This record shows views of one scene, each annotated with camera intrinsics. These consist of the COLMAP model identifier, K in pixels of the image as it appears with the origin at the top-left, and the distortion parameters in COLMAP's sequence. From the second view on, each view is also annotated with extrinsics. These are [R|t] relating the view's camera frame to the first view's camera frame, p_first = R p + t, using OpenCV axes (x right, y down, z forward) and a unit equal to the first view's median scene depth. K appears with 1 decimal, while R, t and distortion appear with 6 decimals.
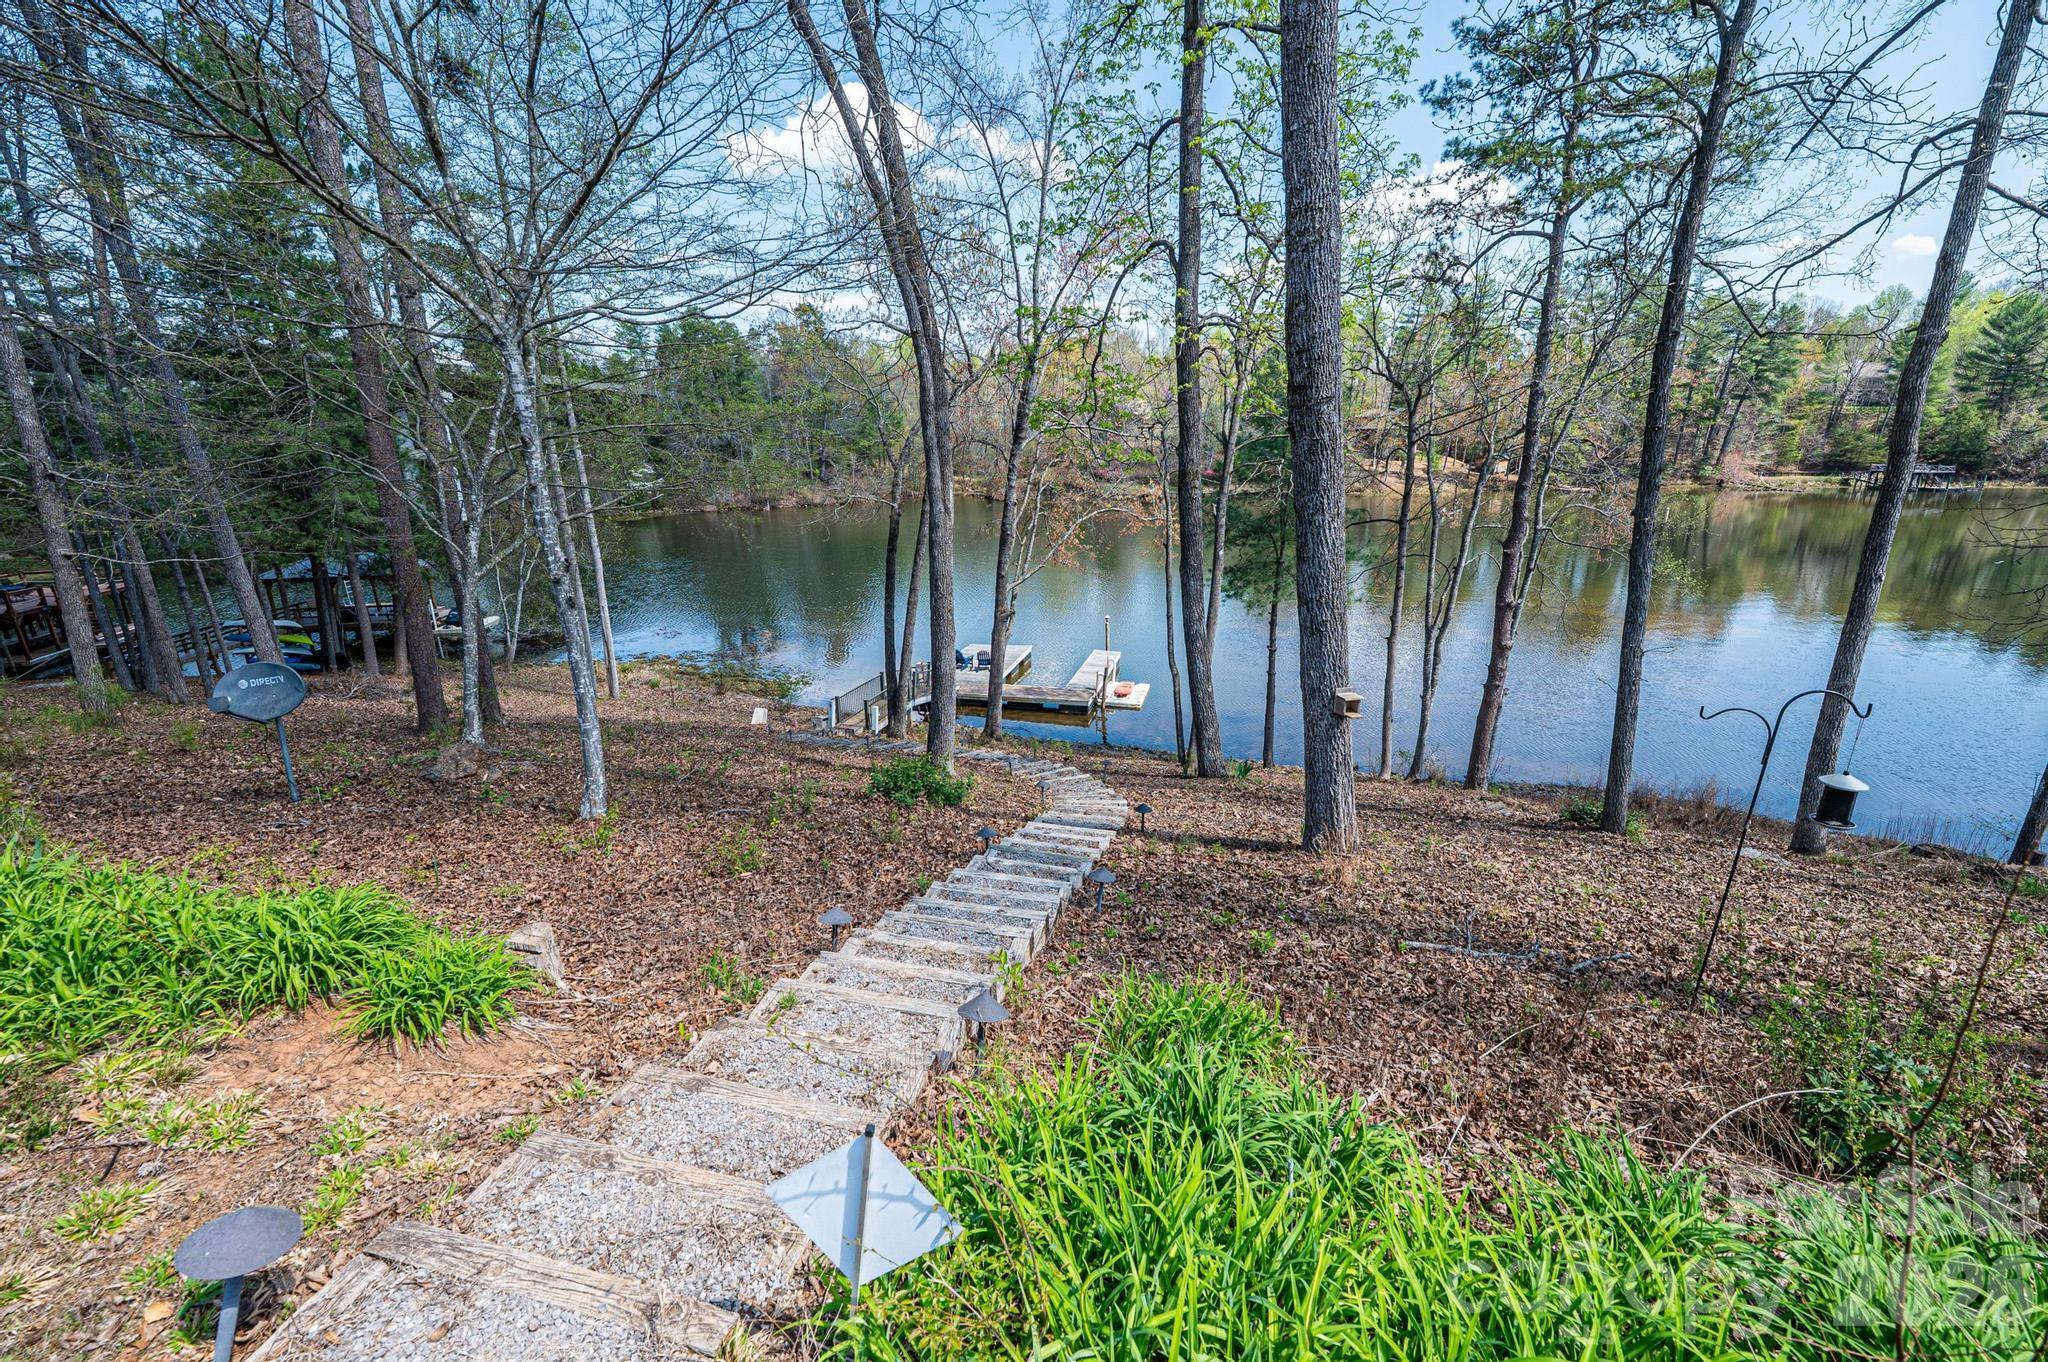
lens RADIAL K [[812.7, 0, 1026.0], [0, 812.7, 684.5], [0, 0, 1]] dist [0.000742, -0.000225]
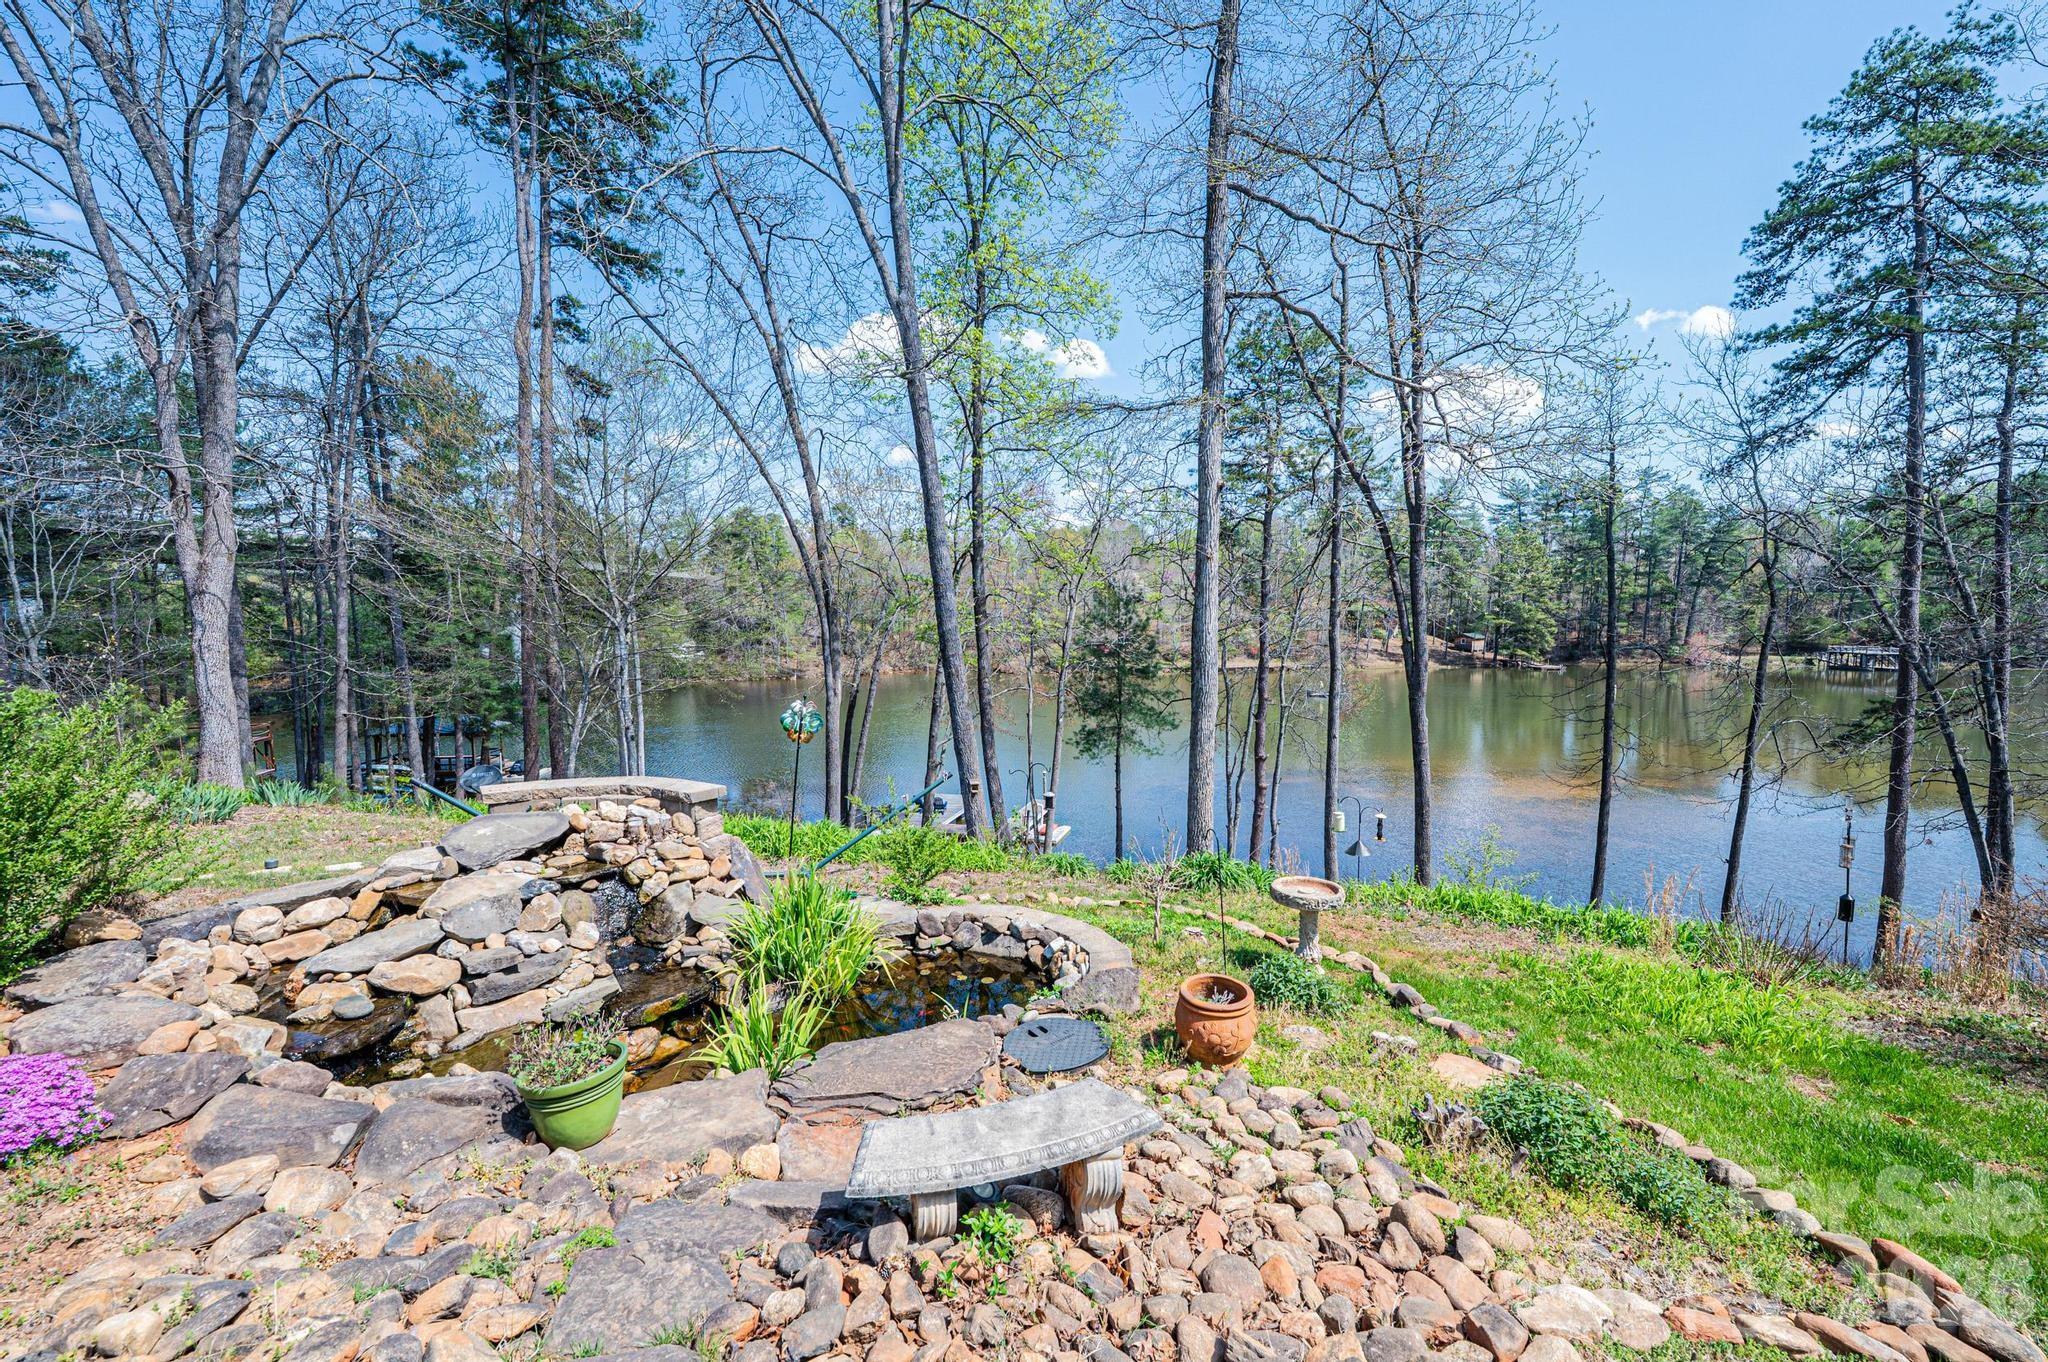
lens RADIAL K [[812.7, 0, 1026.0], [0, 812.7, 684.5], [0, 0, 1]] dist [0.000742, -0.000225]
pose [[0.999434, 0.008024, -0.032676, 0.029551], [-0.014521, 0.978911, -0.203771, 0.009815], [0.030352, 0.204130, 0.978473, -0.058940]]
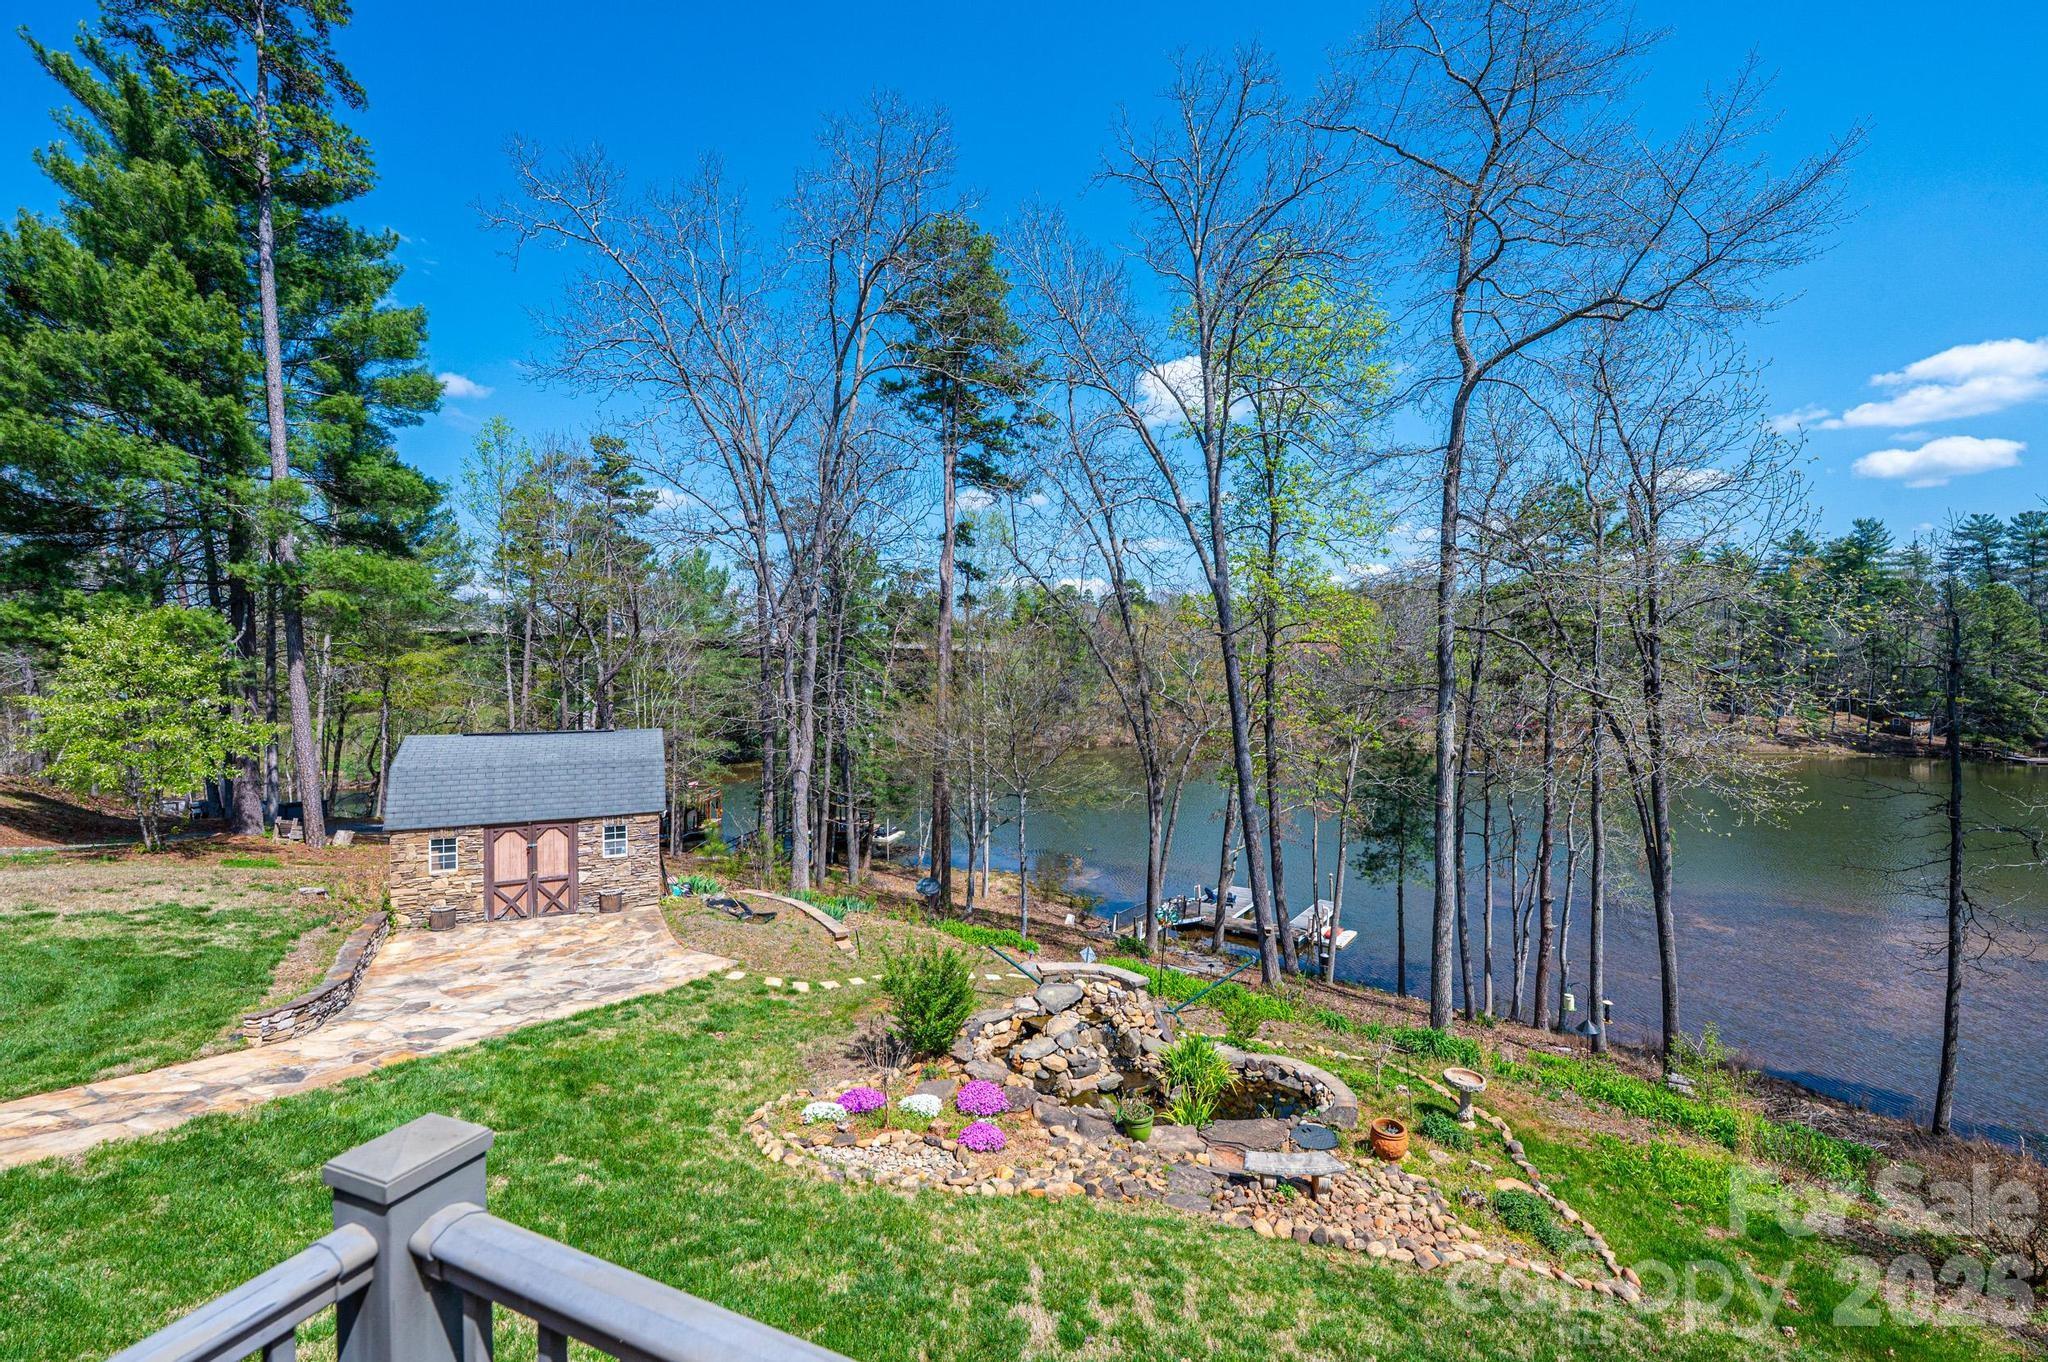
lens RADIAL K [[812.7, 0, 1026.0], [0, 812.7, 684.5], [0, 0, 1]] dist [0.000742, -0.000225]
pose [[0.930230, 0.011372, -0.366801, 0.031844], [-0.109103, 0.962895, -0.246839, -0.000584], [0.350384, 0.269636, 0.896955, -0.107424]]
